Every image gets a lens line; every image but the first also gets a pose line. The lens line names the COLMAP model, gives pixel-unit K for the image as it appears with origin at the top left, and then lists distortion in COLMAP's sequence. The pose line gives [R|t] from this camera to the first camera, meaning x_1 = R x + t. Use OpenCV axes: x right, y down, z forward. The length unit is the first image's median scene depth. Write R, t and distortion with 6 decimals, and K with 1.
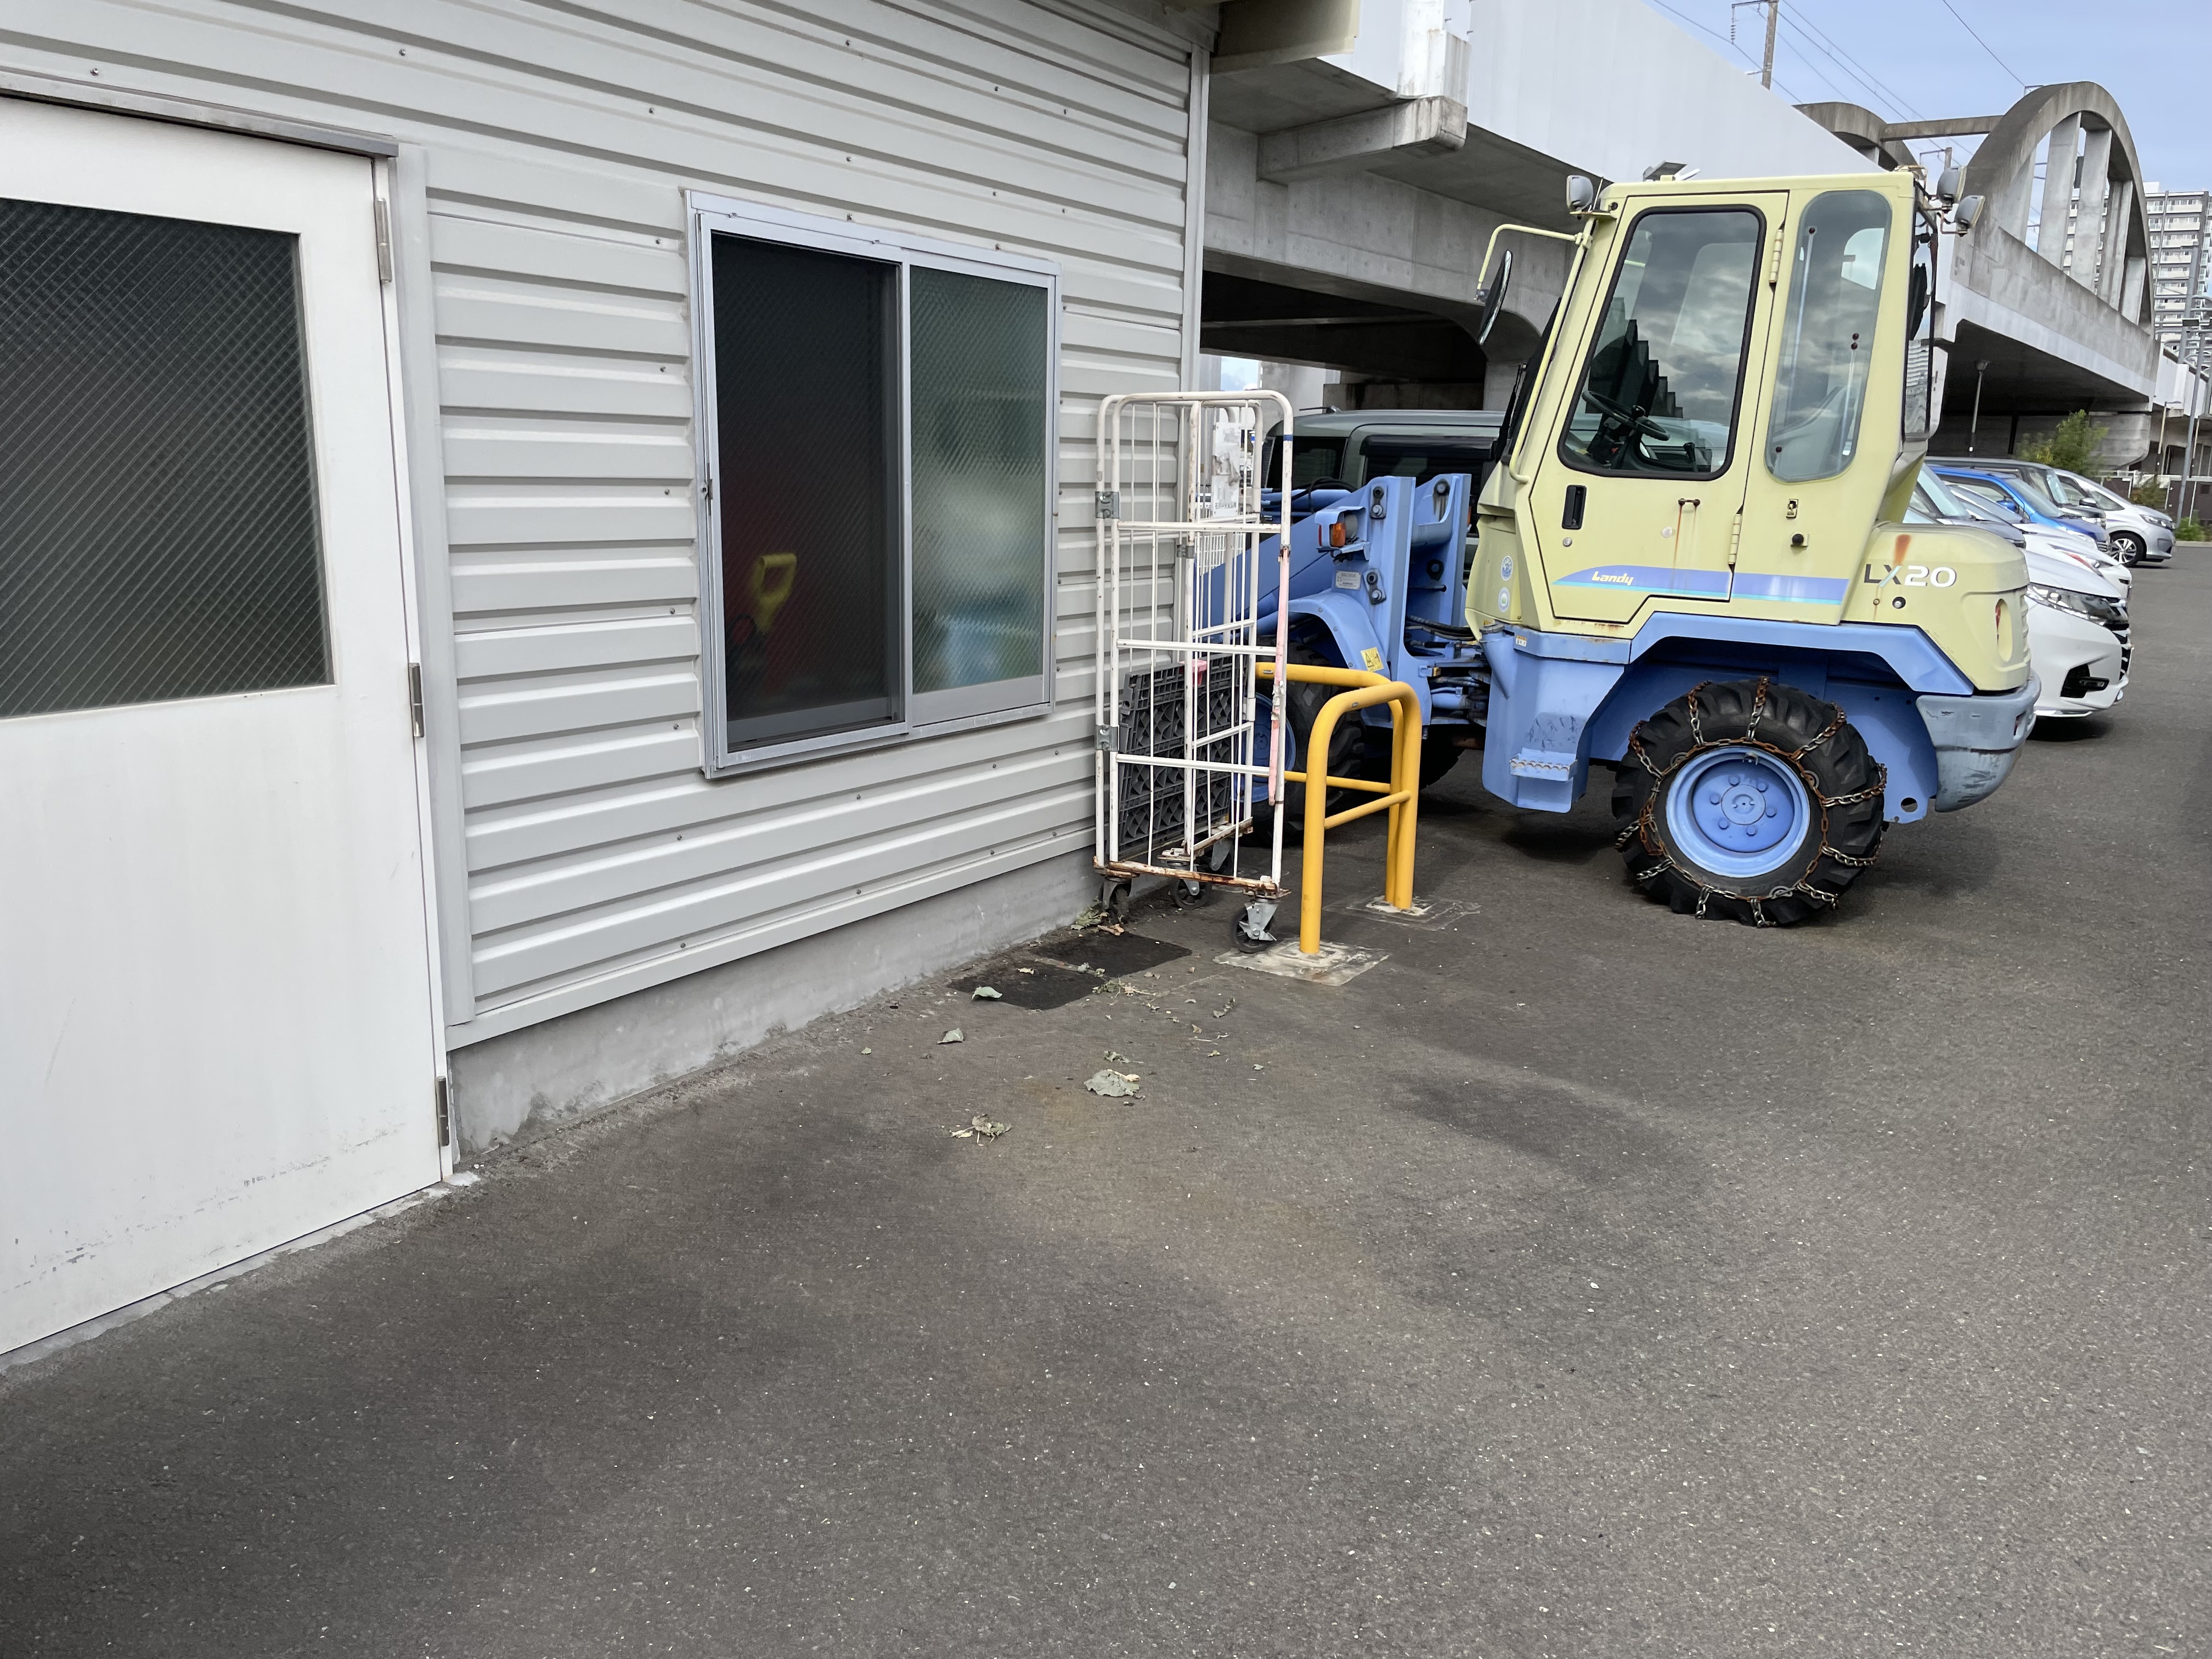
lens RADIAL K [[1685.3, 0, 1103.0], [0, 1685.3, 819.8], [0, 0, 1]] dist [0.113568, -0.163895]
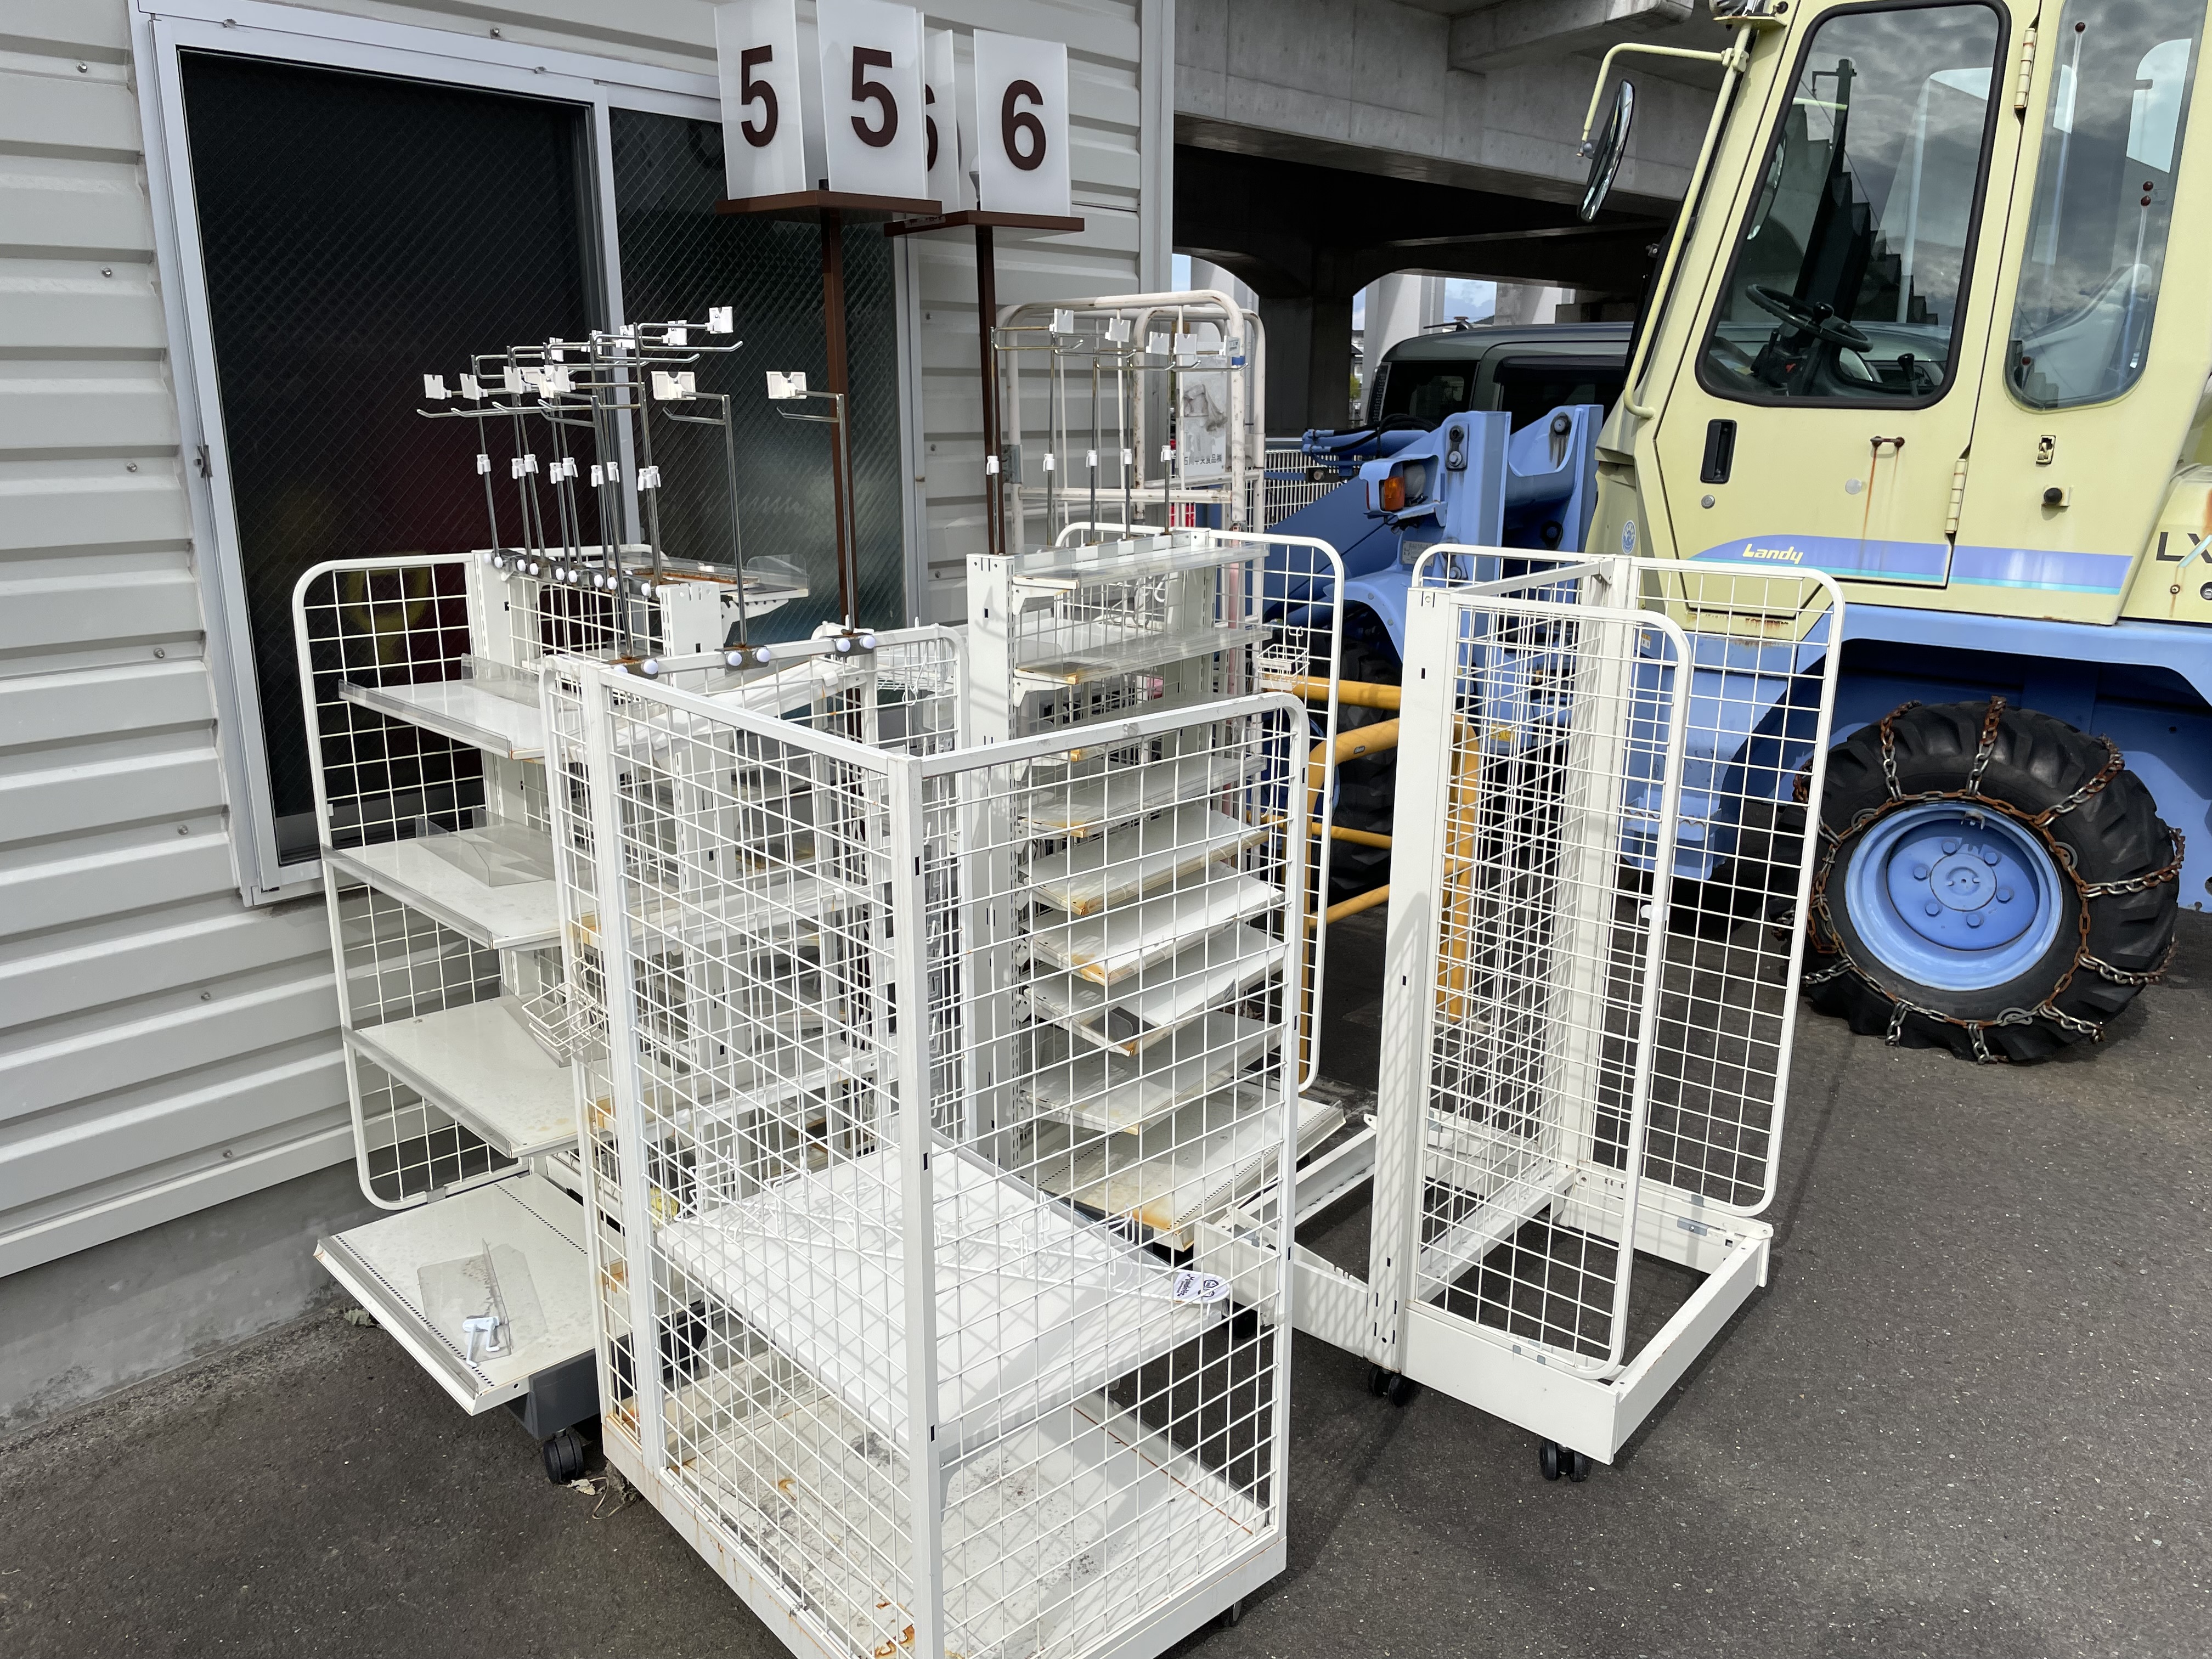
lens RADIAL K [[1711.2, 0, 1094.7], [0, 1711.2, 839.5], [0, 0, 1]] dist [0.102103, -0.140233]
pose [[0.991045, 0.010689, -0.133102, 0.124487], [-0.005086, 0.999089, 0.042366, -0.055649], [0.133434, -0.041310, 0.990196, 0.265731]]
